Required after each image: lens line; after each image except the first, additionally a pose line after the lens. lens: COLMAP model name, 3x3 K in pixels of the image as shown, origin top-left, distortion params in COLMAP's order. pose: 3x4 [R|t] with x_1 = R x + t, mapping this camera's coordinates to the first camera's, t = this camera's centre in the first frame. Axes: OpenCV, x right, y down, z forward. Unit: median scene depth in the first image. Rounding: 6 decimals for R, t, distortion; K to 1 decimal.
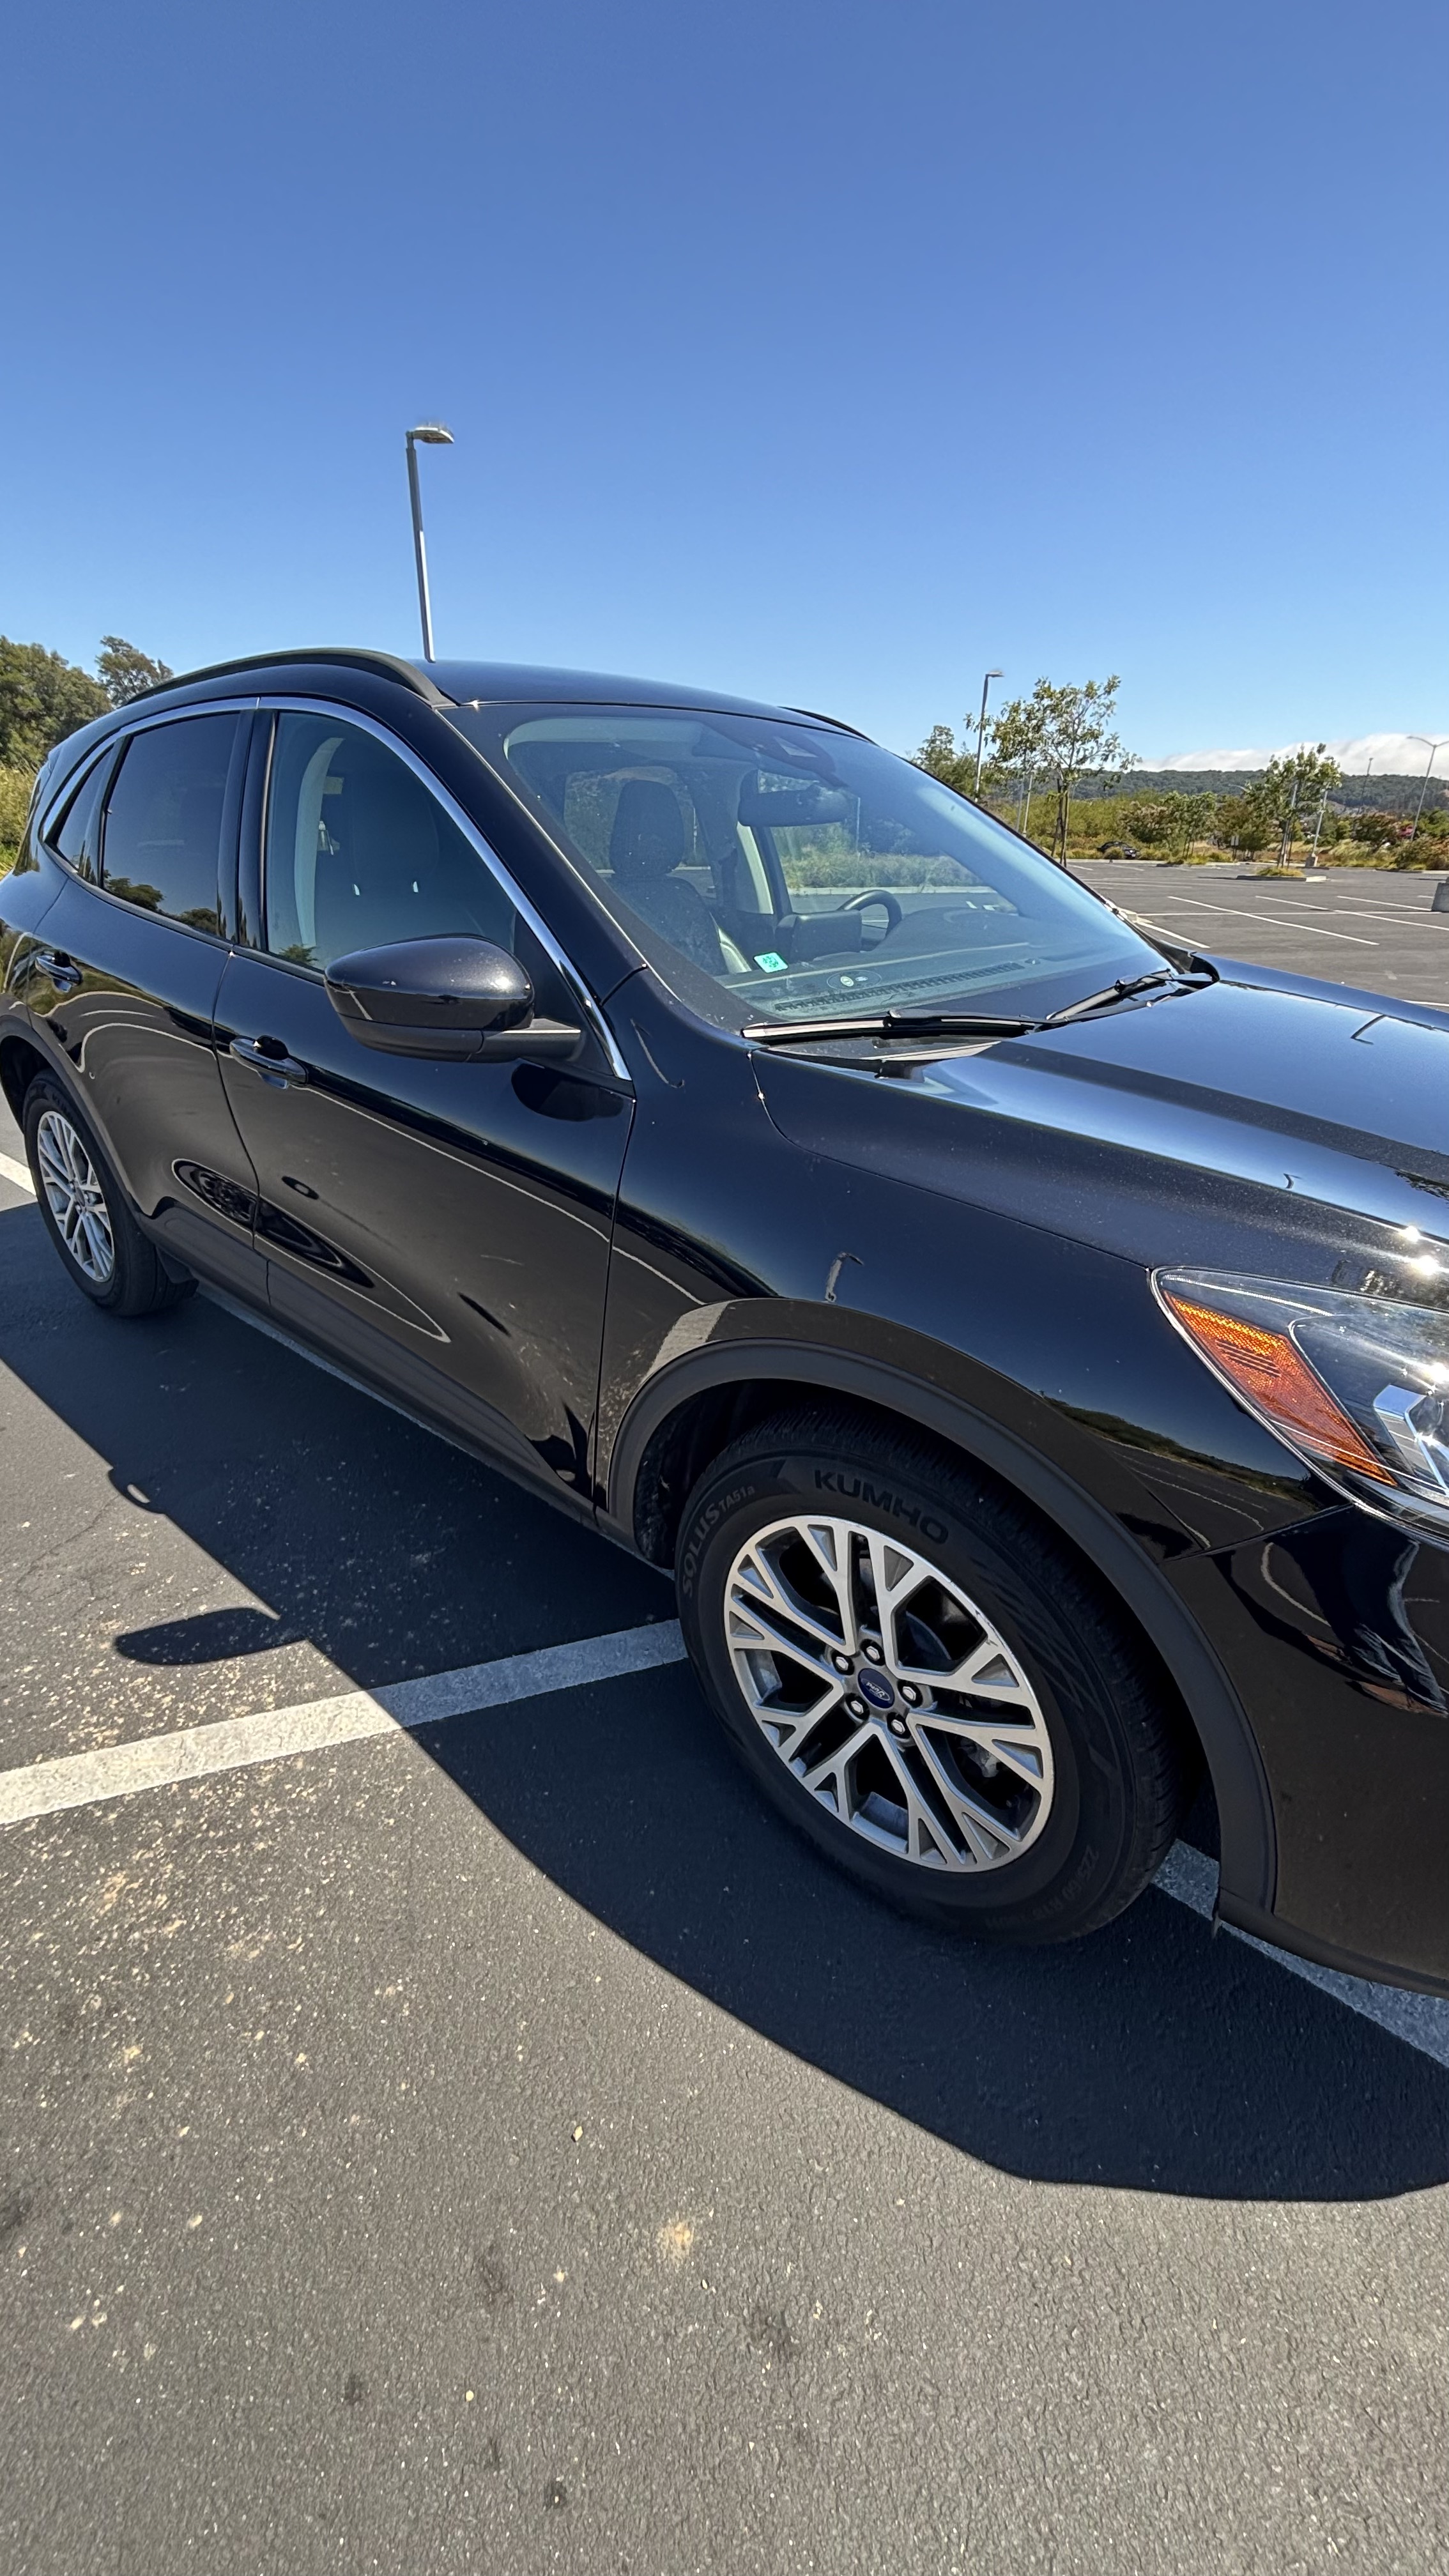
lens RADIAL K [[1048.4, 0, 730.0], [0, 1048.4, 1303.9], [0, 0, 1]] dist [-0.004490, 0.002809]
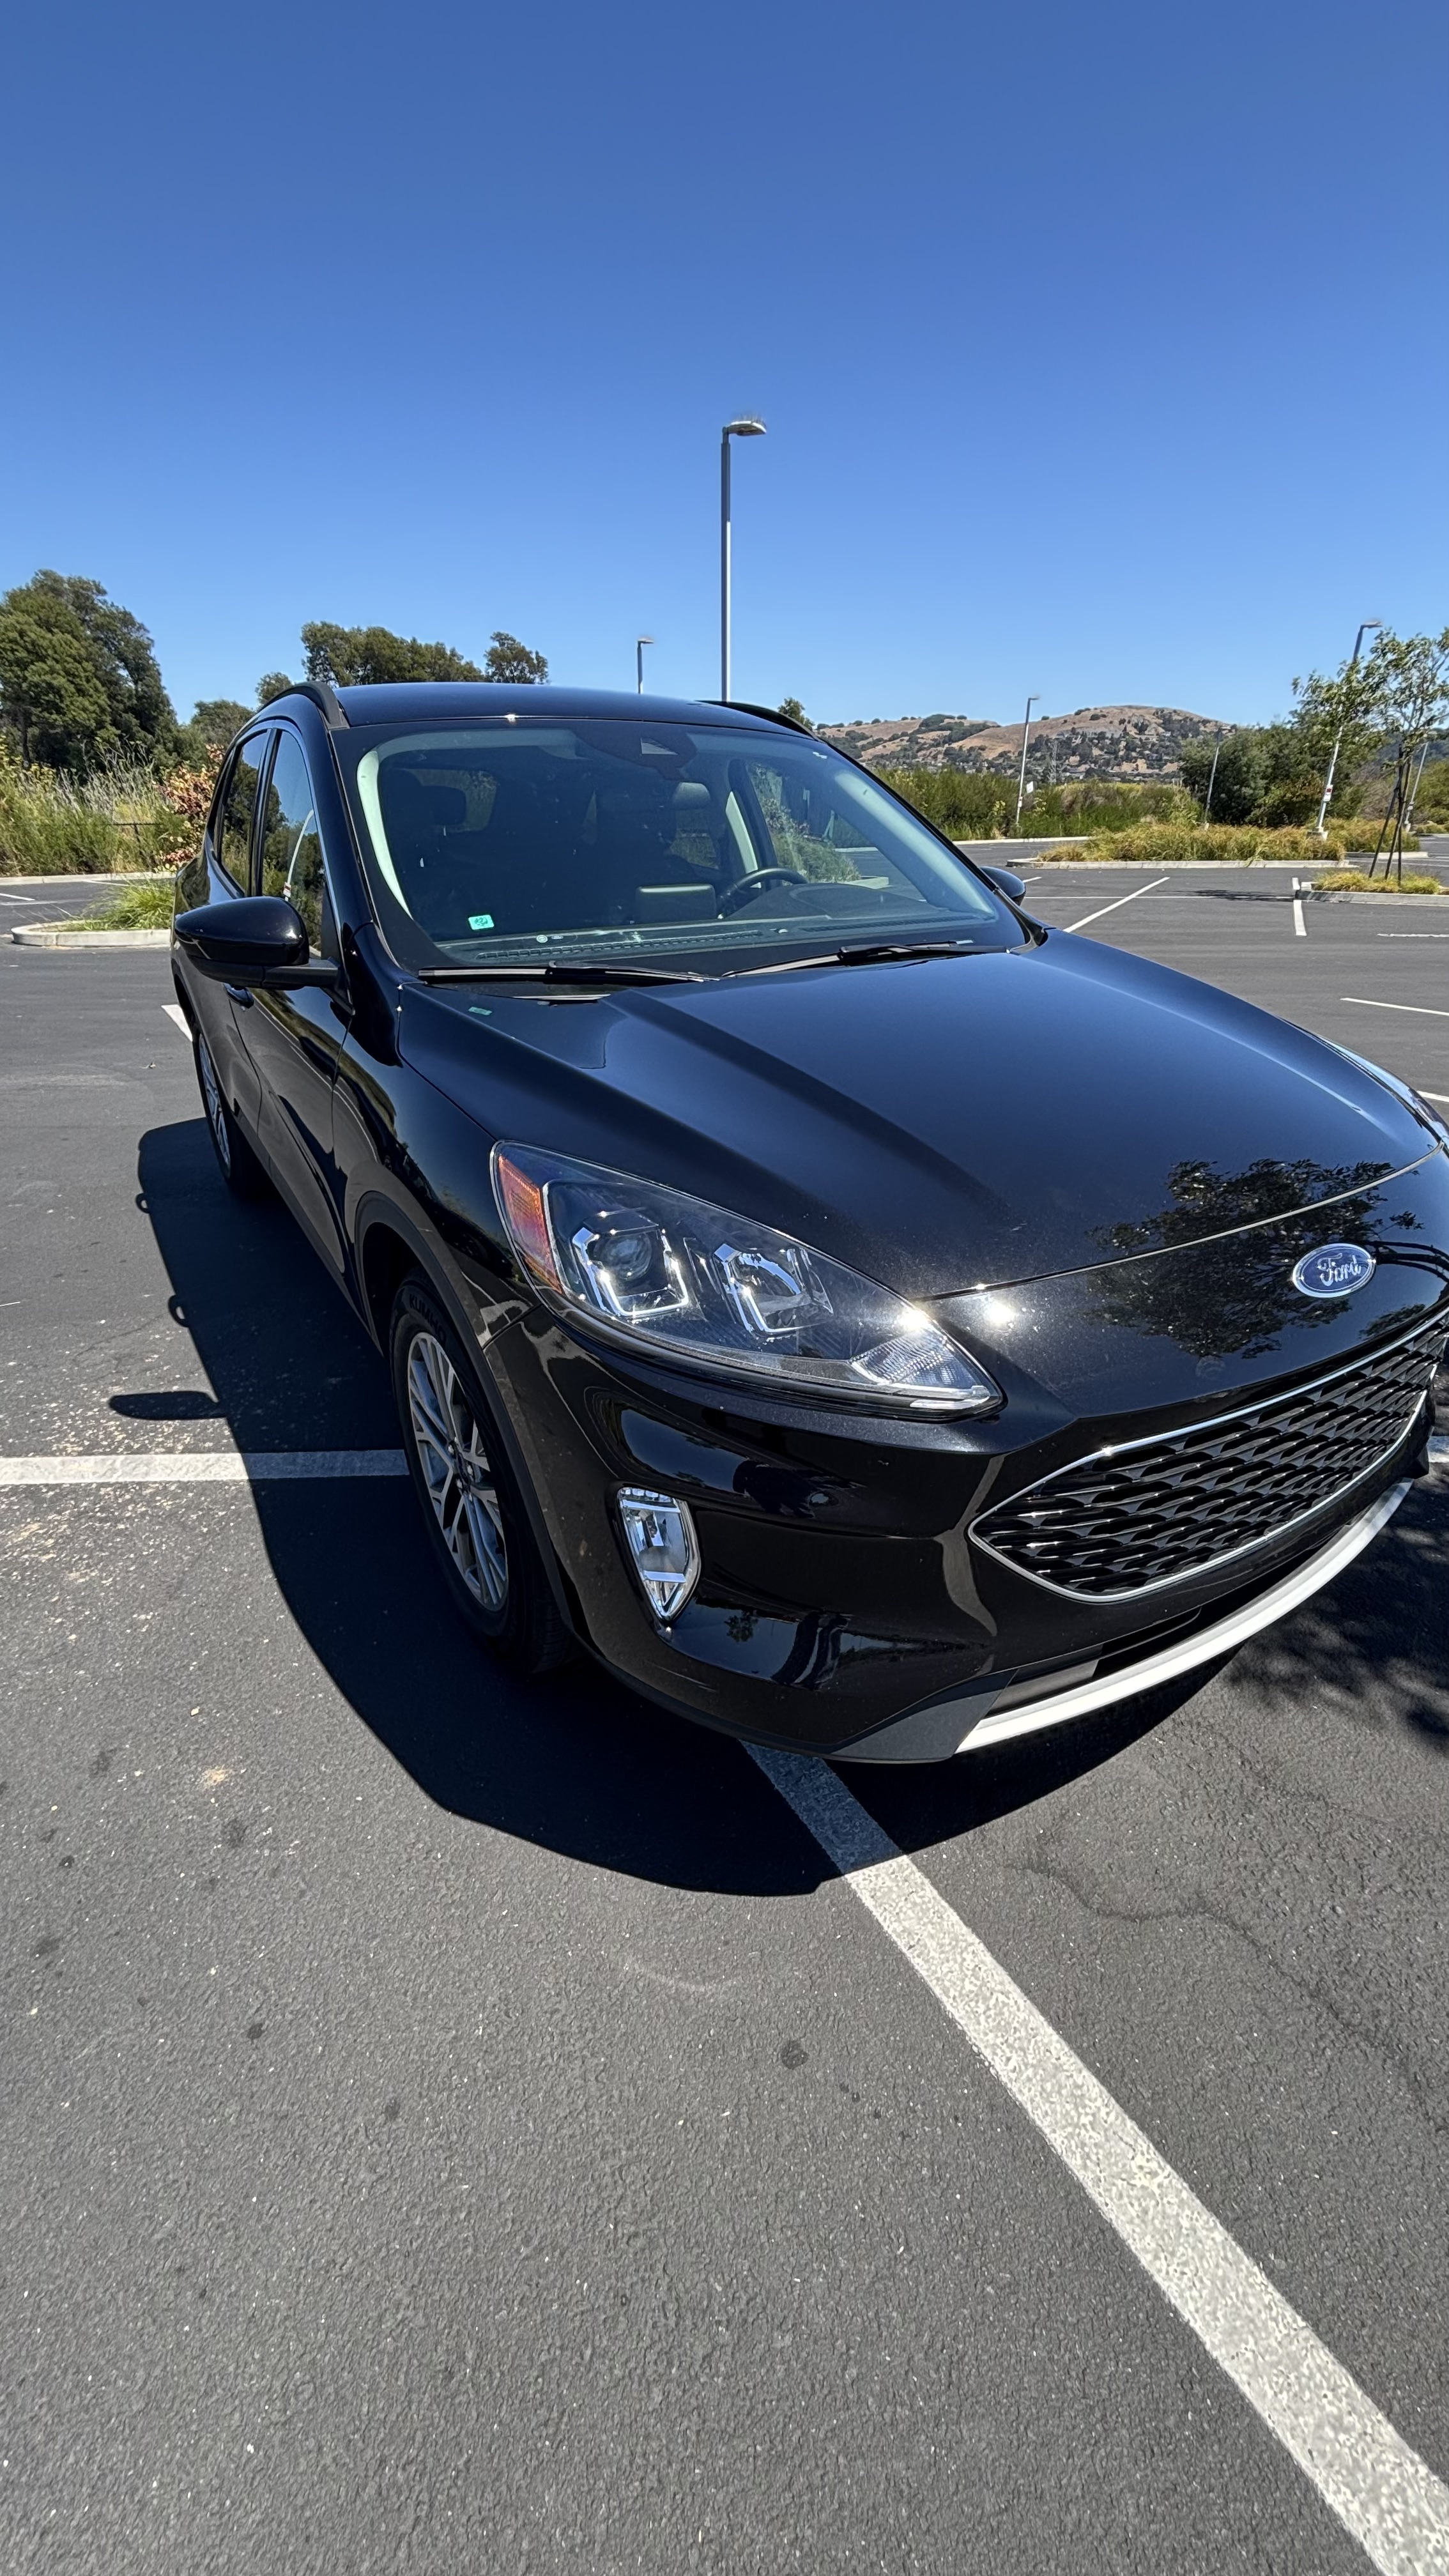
lens RADIAL K [[1048.4, 0, 708.8], [0, 1048.4, 1293.0], [0, 0, 1]] dist [-0.004490, 0.002809]
pose [[0.955334, 0.113096, -0.273030, 0.595304], [-0.109583, 0.993579, 0.028134, 0.055630], [0.274459, 0.003043, 0.961594, -0.152525]]
